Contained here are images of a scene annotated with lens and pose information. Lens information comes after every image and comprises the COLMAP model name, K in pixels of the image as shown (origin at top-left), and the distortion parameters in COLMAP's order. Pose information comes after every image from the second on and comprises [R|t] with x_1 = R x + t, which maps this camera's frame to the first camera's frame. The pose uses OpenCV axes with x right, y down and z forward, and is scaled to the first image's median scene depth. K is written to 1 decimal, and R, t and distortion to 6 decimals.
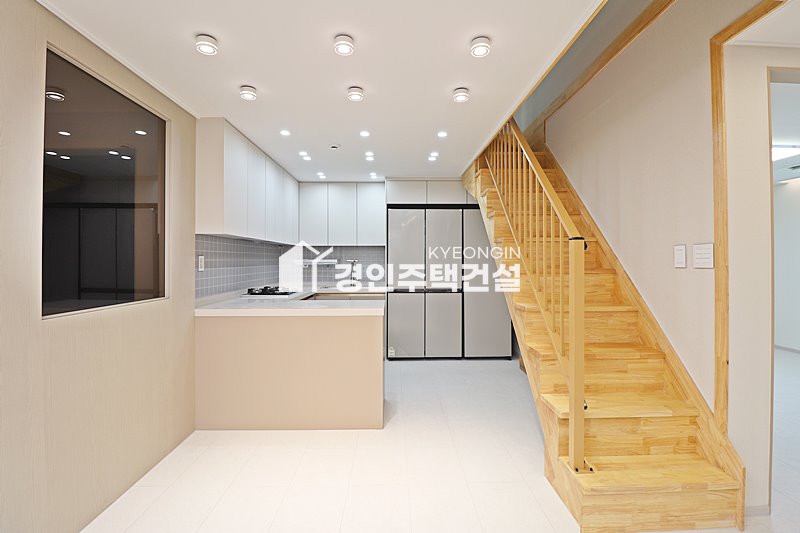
lens RADIAL K [[371.2, 0, 402.9], [0, 371.2, 259.2], [0, 0, 1]] dist [-0.001754, -0.010342]
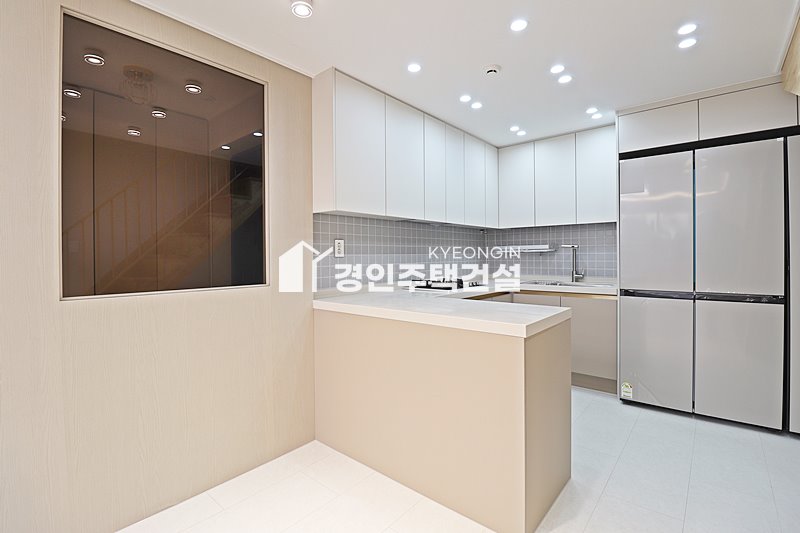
lens RADIAL K [[371.2, 0, 404.3], [0, 371.2, 258.3], [0, 0, 1]] dist [-0.001754, -0.010342]
pose [[0.749746, -0.001216, -0.661725, 0.191665], [0.011046, 0.999882, 0.010678, 0.033799], [0.661634, -0.015315, 0.749670, 0.550199]]
